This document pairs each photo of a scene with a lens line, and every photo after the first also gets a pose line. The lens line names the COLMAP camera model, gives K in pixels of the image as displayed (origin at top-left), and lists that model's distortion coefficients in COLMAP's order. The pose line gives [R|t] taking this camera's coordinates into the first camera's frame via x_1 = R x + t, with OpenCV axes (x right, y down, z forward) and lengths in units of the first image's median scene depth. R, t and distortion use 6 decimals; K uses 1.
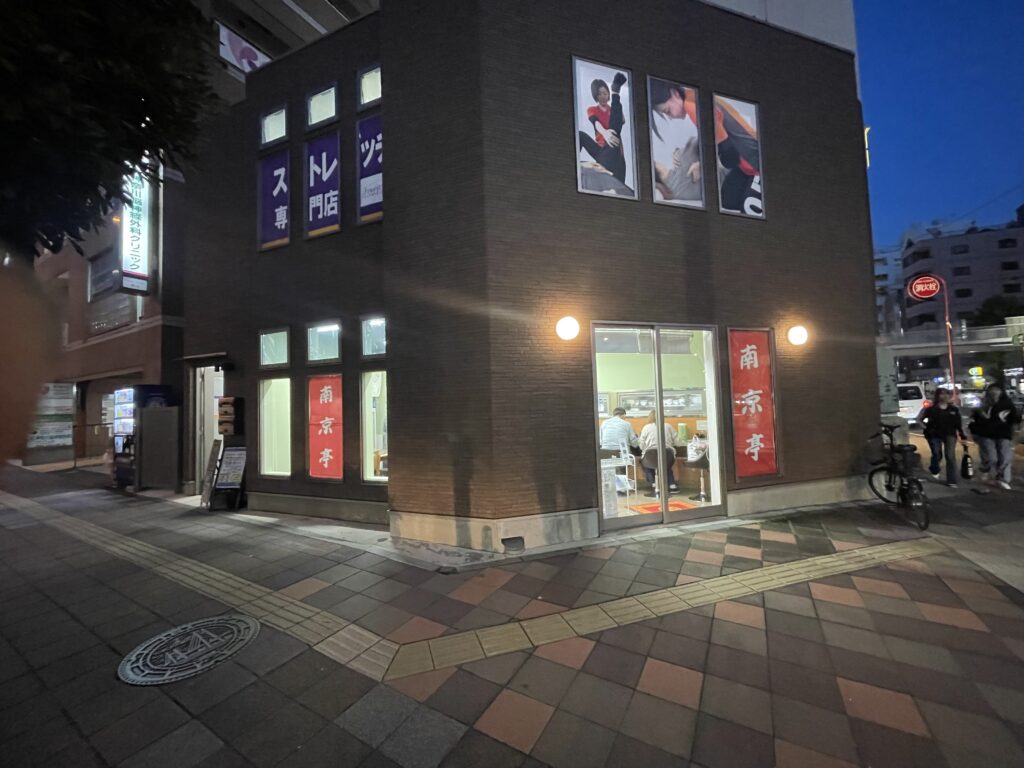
lens RADIAL K [[411.1, 0, 512.0], [0, 411.1, 384.0], [0, 0, 1]] dist [-0.013919, 0.000239]
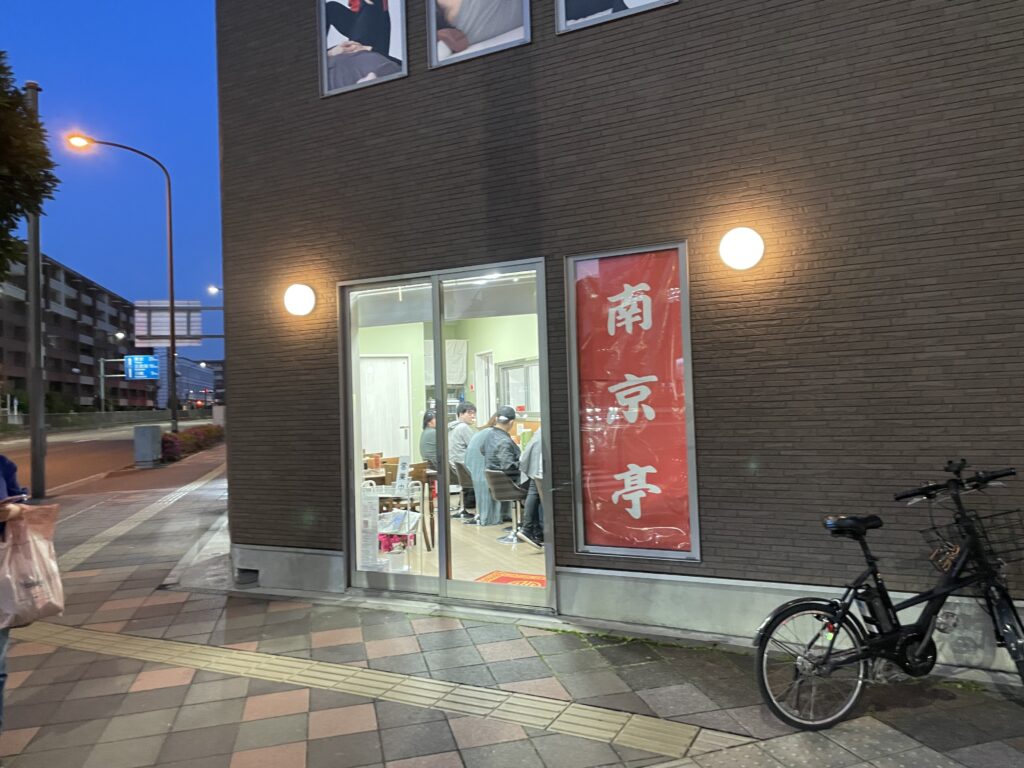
lens RADIAL K [[768.2, 0, 511.0], [0, 768.2, 376.7], [0, 0, 1]] dist [0.091270, -0.114666]
pose [[0.706782, -0.015747, -0.707256, 1.225729], [0.044348, 0.998772, 0.022081, -0.011643], [0.706040, -0.046971, 0.706613, 0.255553]]
